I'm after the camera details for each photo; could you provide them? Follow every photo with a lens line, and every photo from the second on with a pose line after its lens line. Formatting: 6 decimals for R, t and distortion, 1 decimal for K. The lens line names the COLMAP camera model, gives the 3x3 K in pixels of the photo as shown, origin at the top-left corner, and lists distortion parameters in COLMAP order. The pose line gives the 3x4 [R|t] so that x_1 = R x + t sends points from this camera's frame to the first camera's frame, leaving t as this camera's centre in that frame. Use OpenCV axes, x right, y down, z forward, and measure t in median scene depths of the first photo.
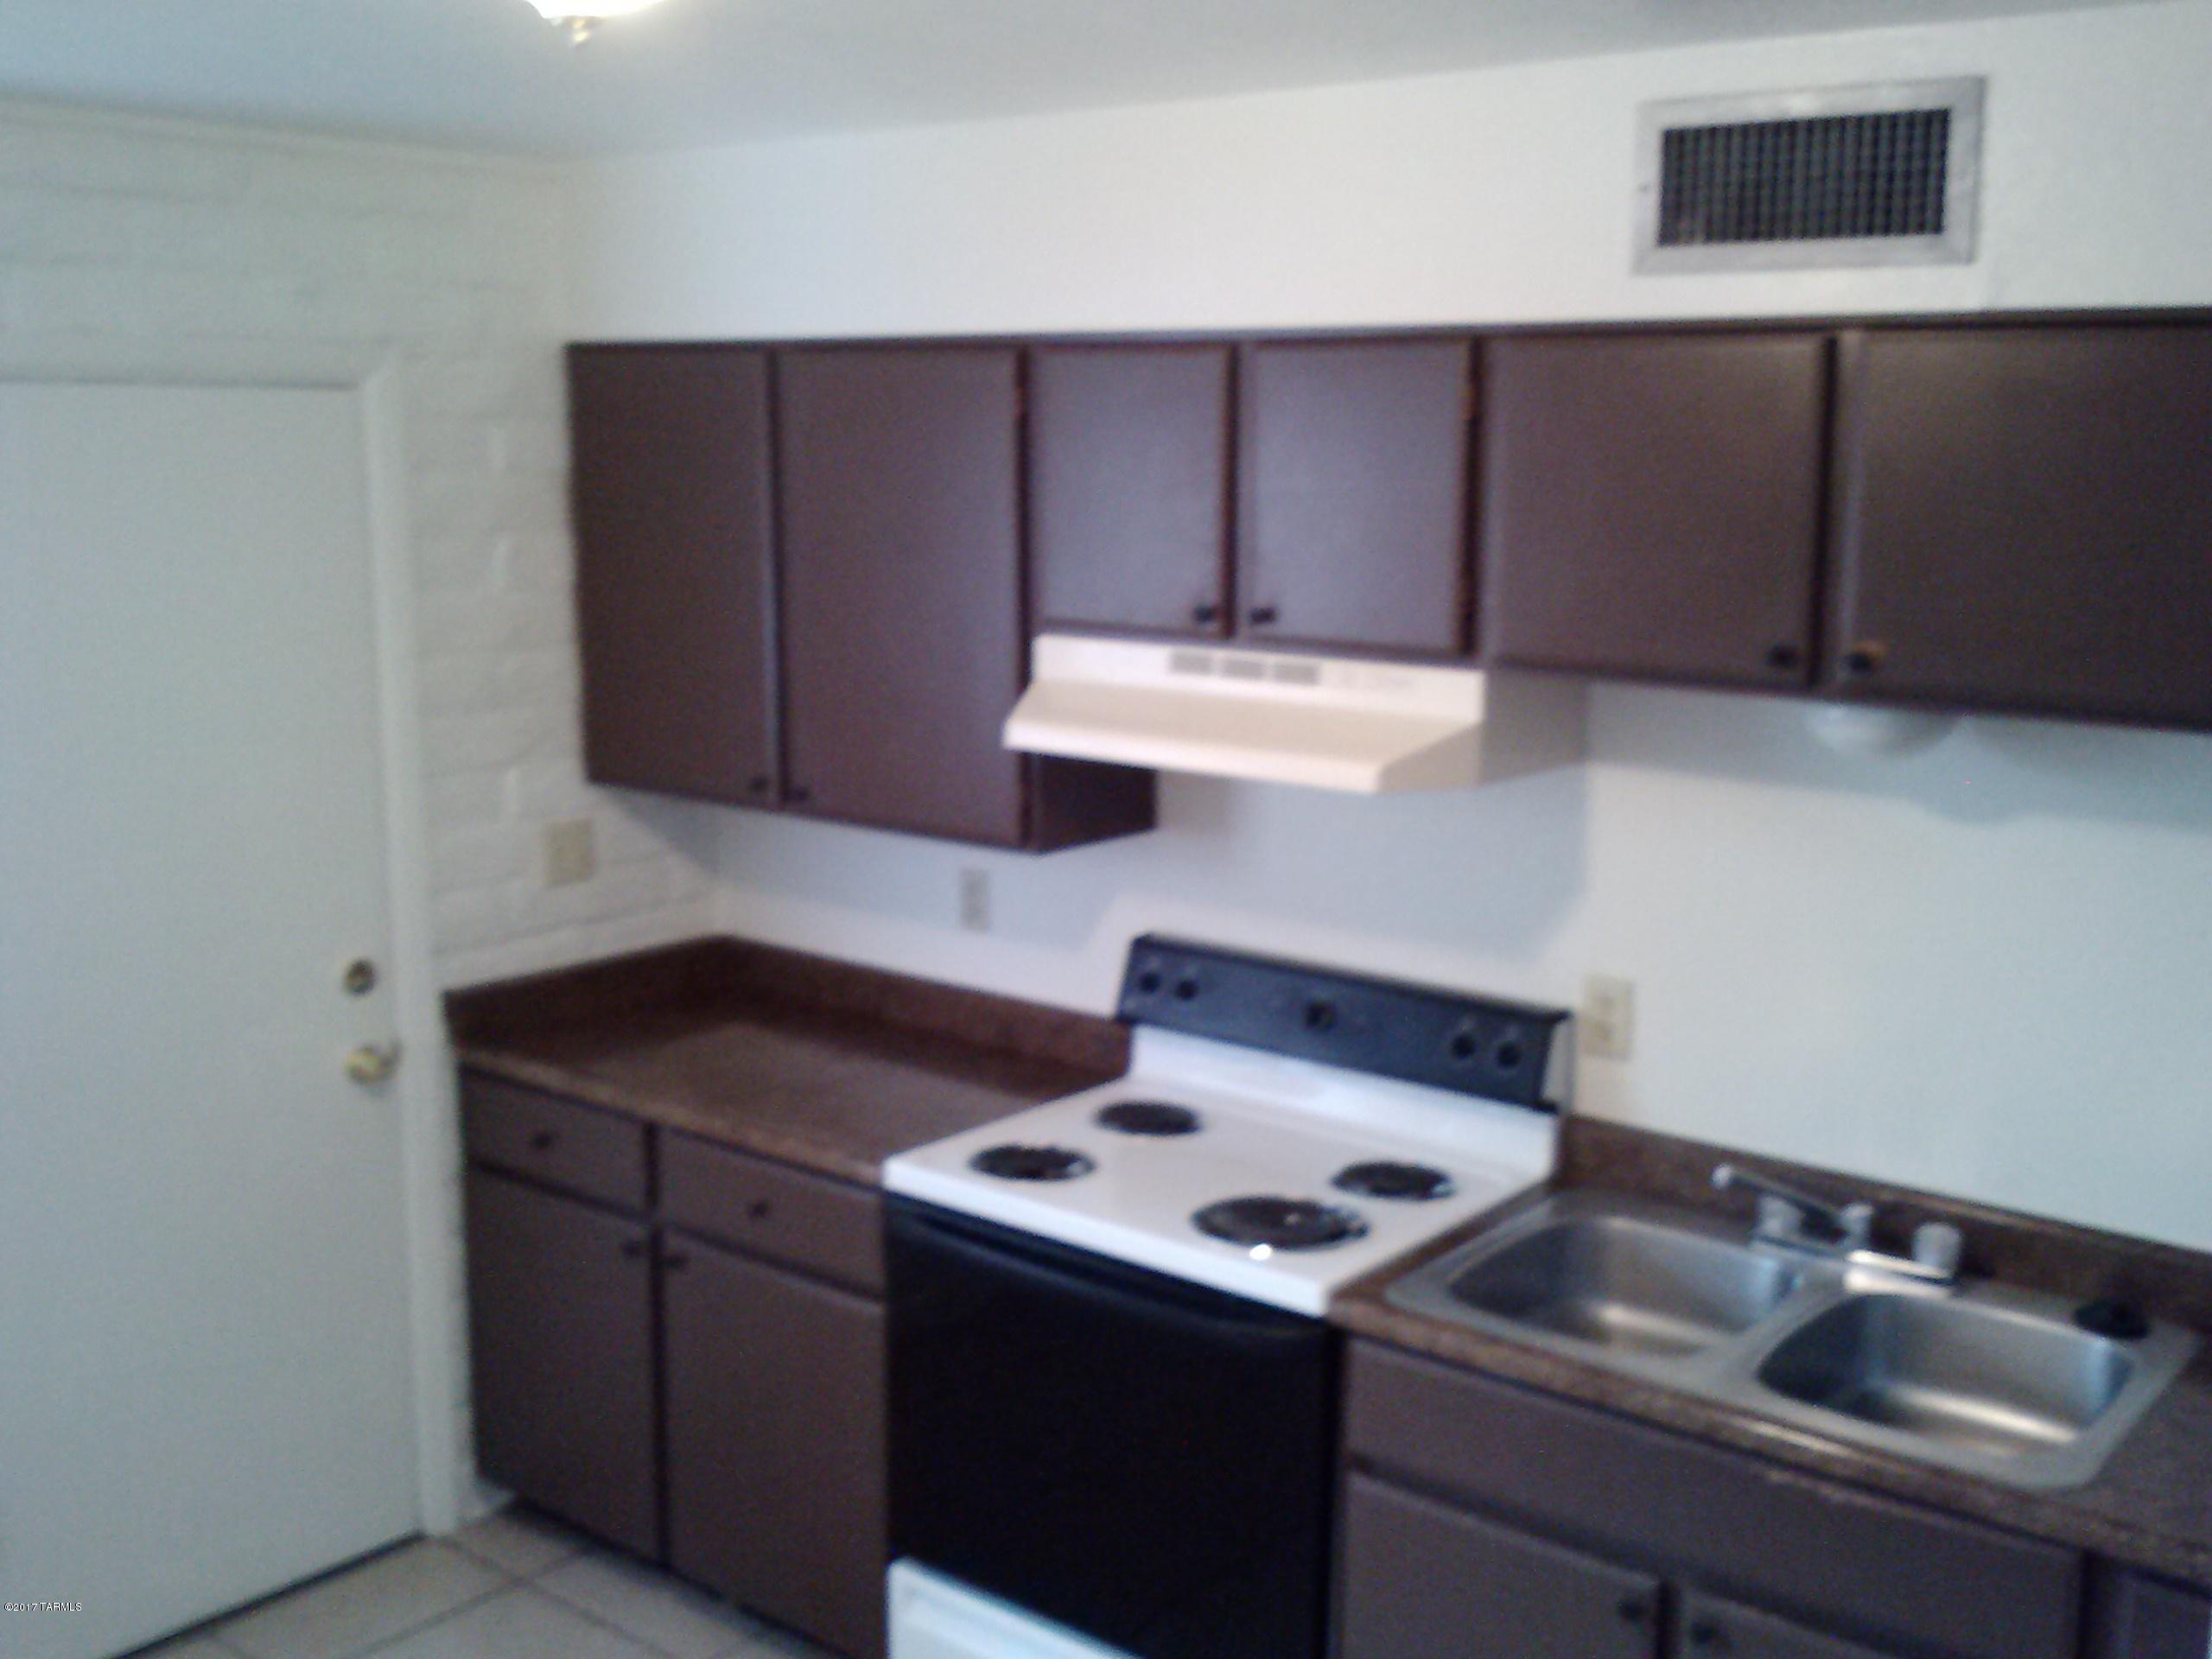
lens RADIAL K [[2261.1, 0, 1106.8], [0, 2261.1, 758.9], [0, 0, 1]] dist [0.004136, 0.000690]
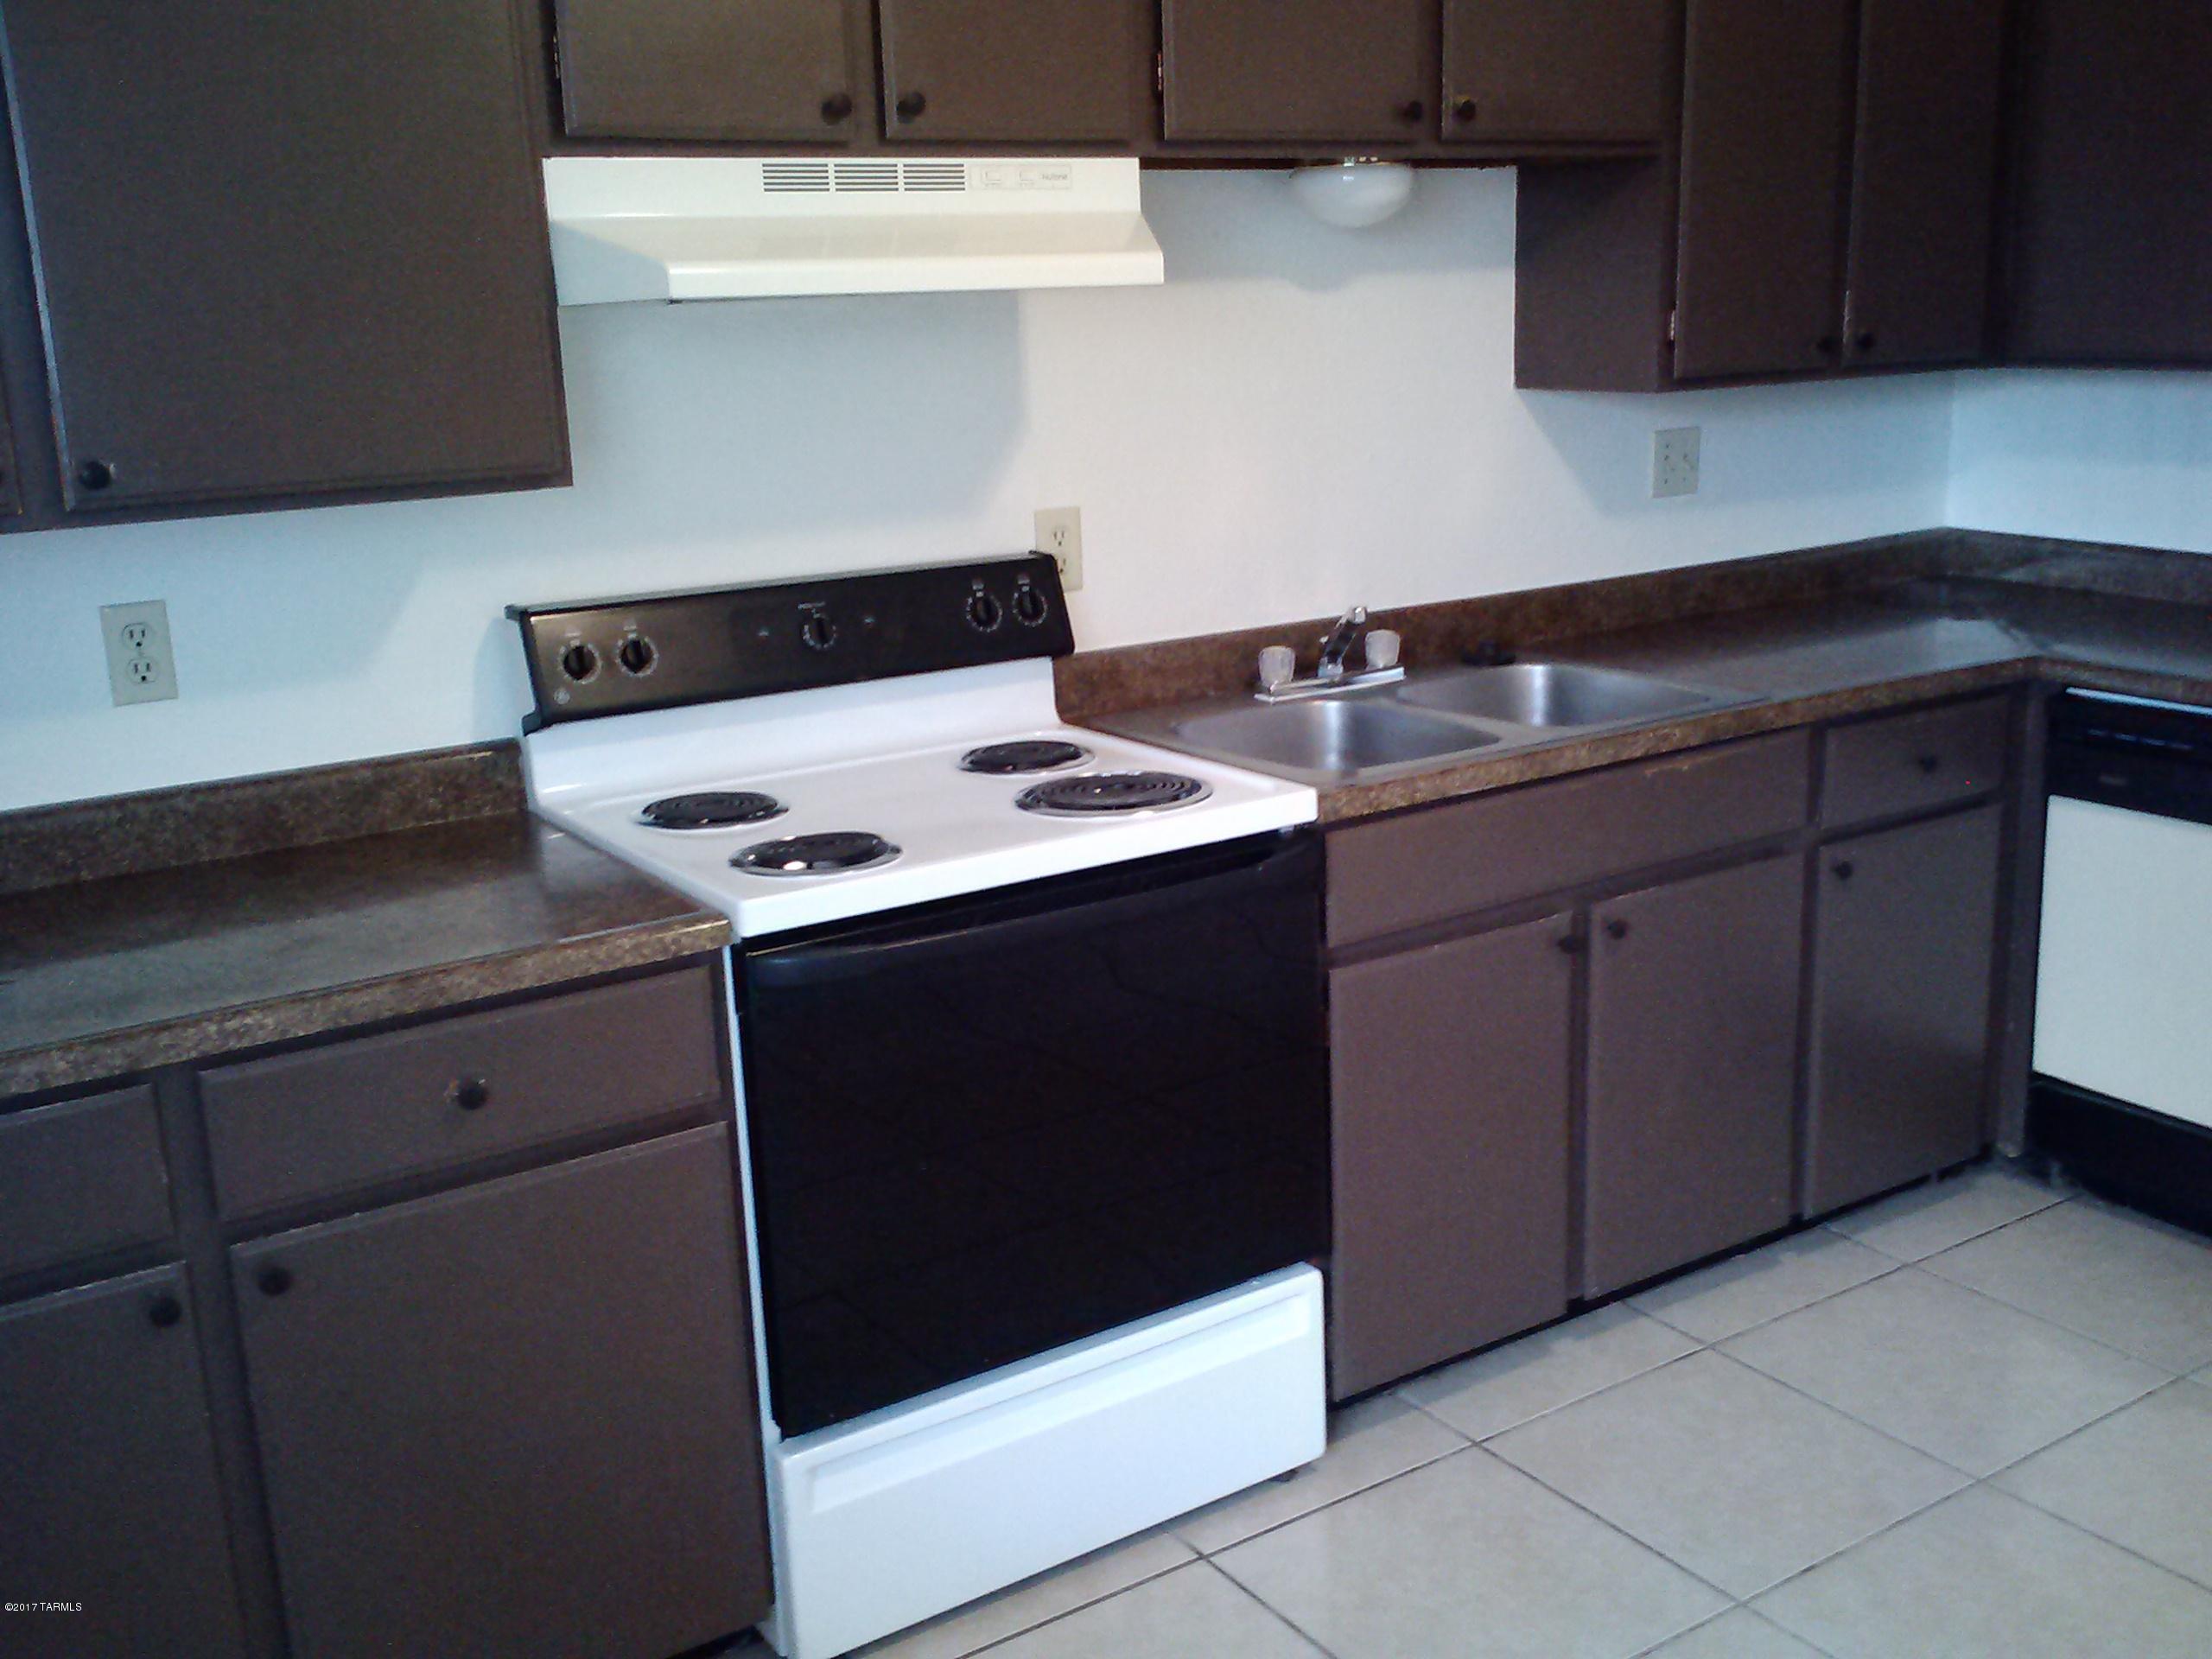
lens RADIAL K [[2233.5, 0, 1111.1], [0, 2233.5, 865.5], [0, 0, 1]] dist [0.108726, -0.279440]
pose [[0.291918, -0.264335, 0.919190, -0.713979], [0.172562, 0.959835, 0.221221, 0.032369], [-0.940748, 0.094040, 0.325807, 0.675651]]
